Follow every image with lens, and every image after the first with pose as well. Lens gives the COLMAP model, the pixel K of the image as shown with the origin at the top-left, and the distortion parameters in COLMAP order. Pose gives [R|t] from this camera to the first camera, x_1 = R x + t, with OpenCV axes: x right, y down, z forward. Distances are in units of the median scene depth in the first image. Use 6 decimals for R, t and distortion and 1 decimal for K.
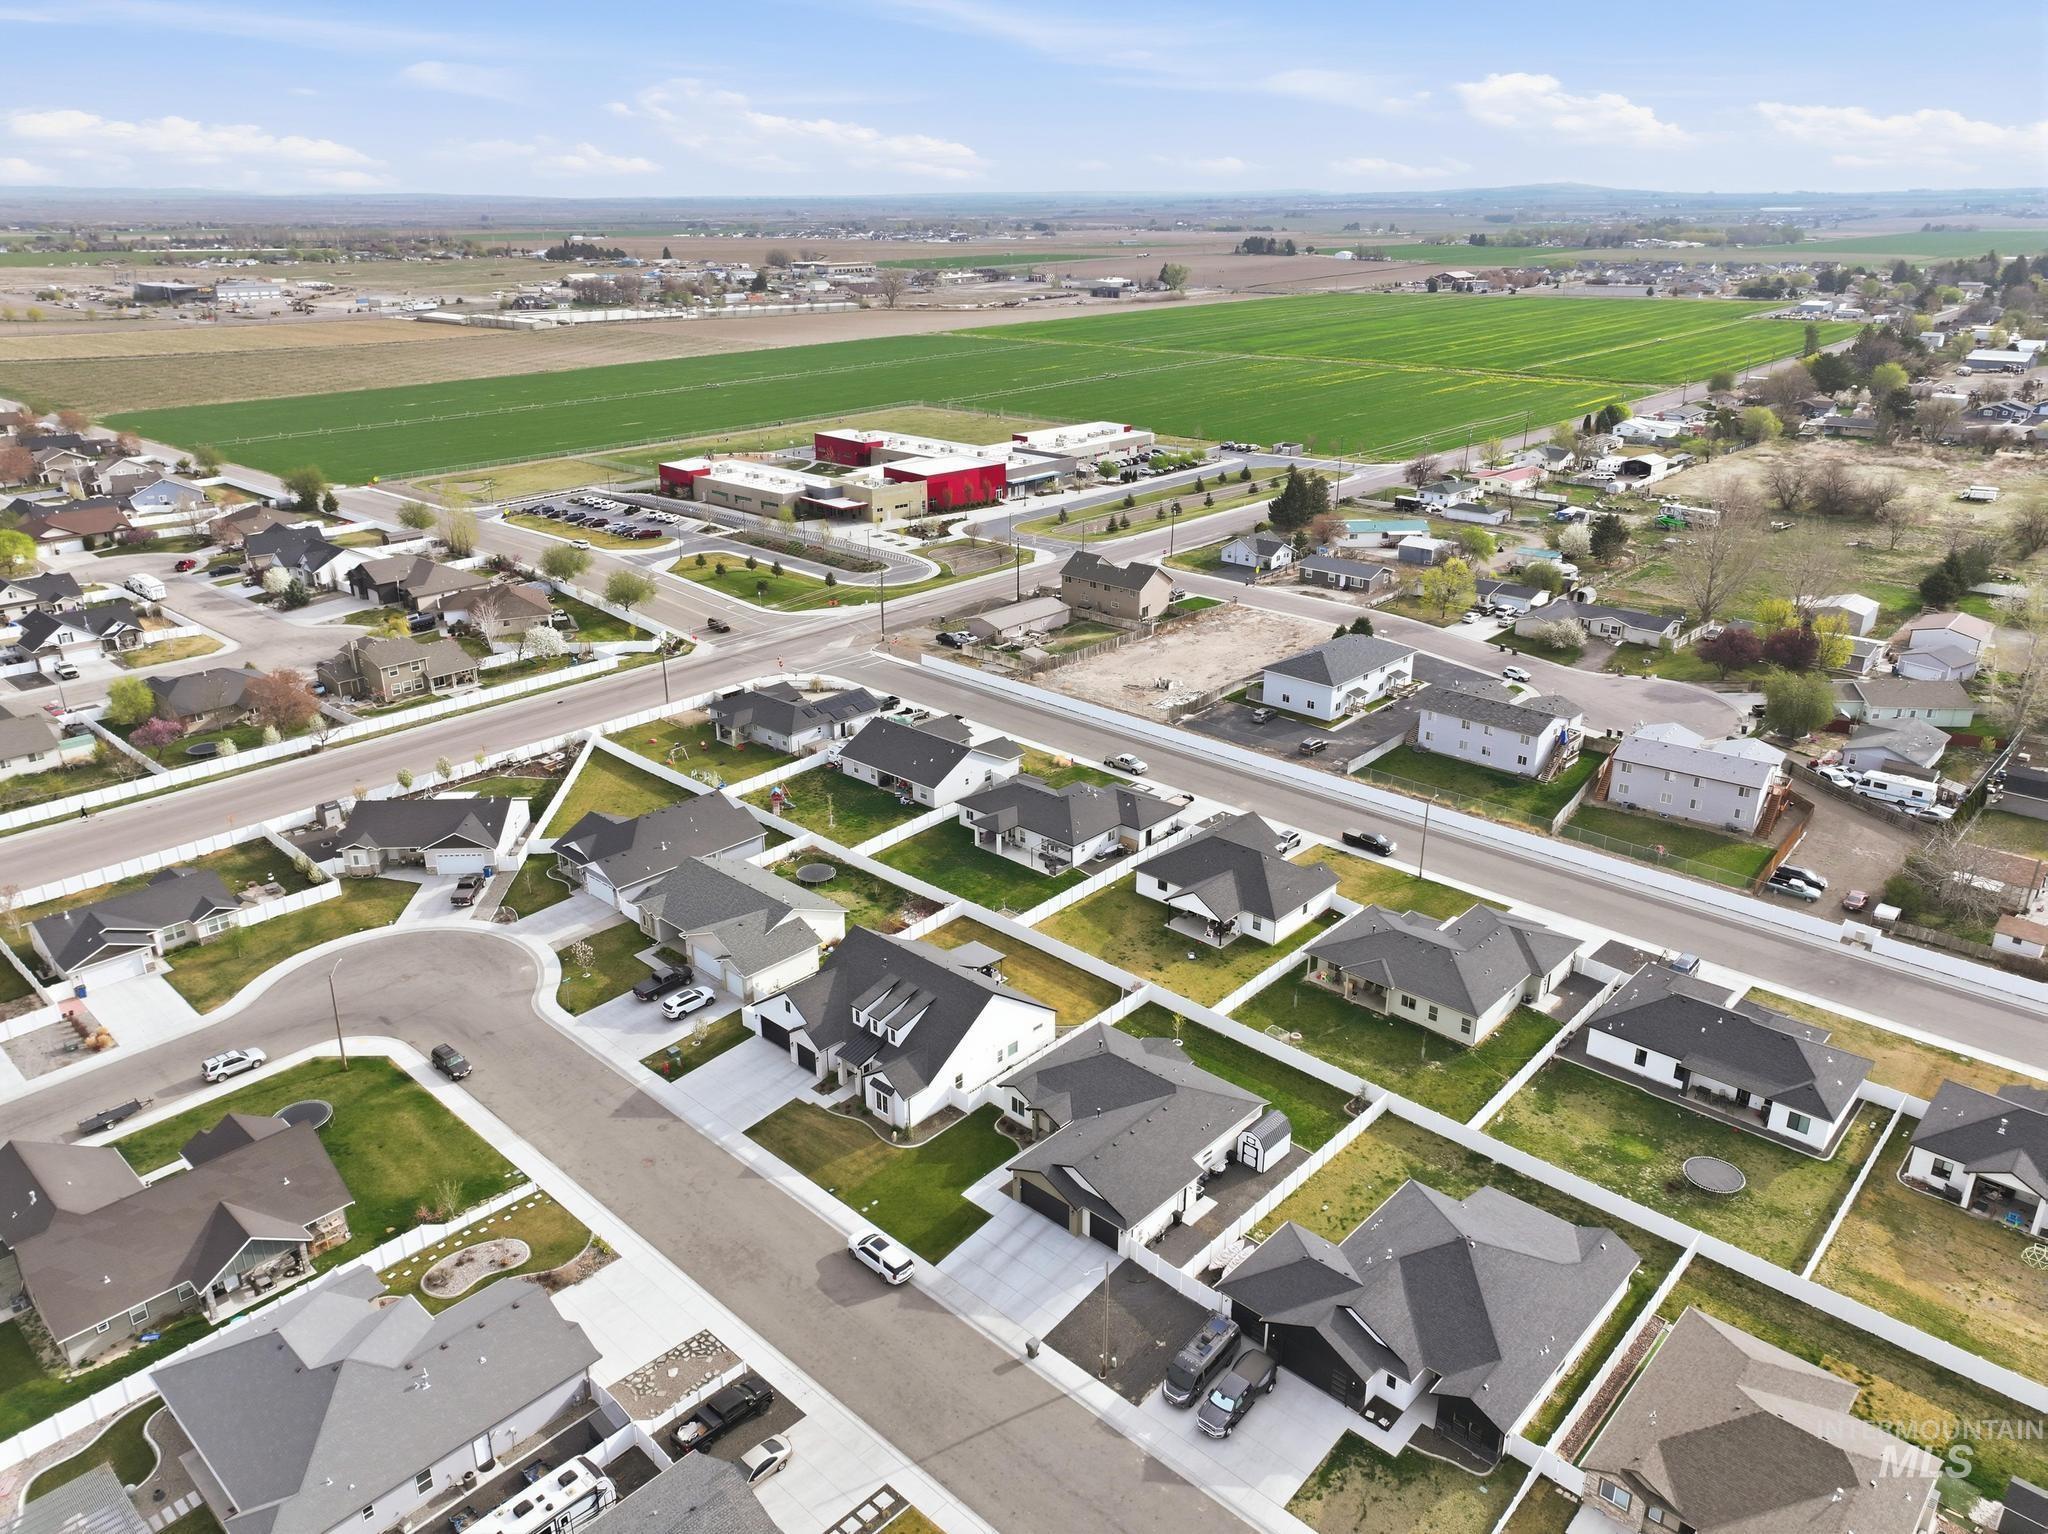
lens RADIAL K [[1433.7, 0, 1029.4], [0, 1433.7, 761.4], [0, 0, 1]] dist [-0.006273, 0.023223]
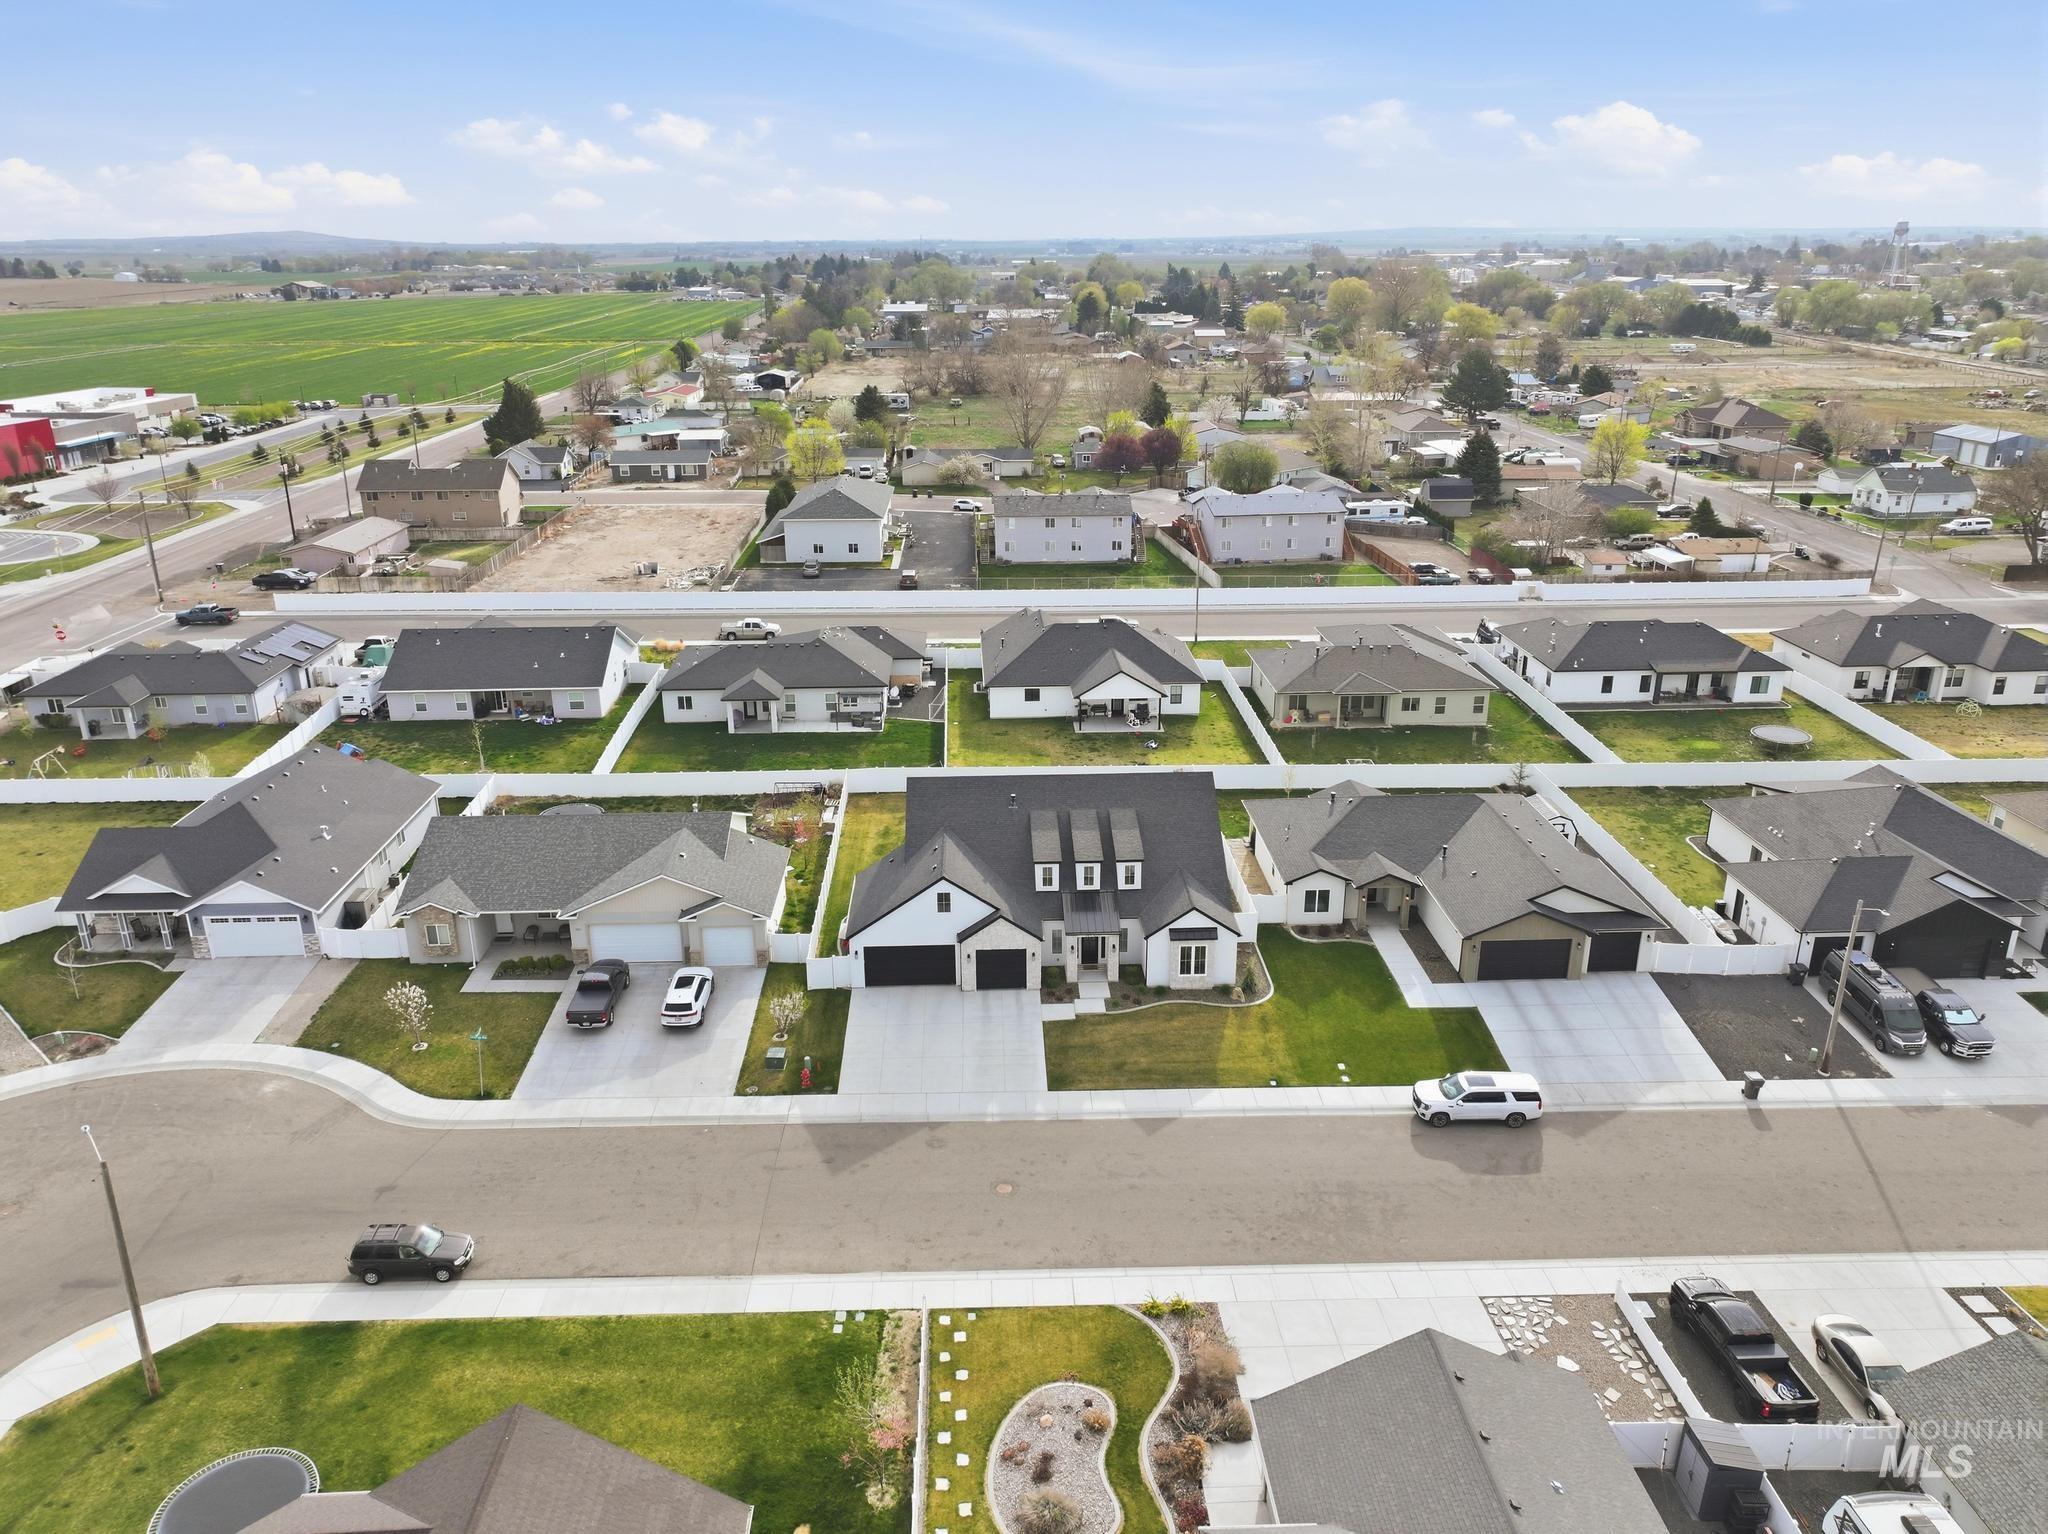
lens RADIAL K [[1433.7, 0, 1029.4], [0, 1433.7, 761.4], [0, 0, 1]] dist [-0.006273, 0.023223]
pose [[0.704198, -0.238991, 0.668572, -0.365570], [0.260762, 0.962895, 0.069544, 0.056137], [-0.660385, 0.125365, 0.740389, 0.359005]]
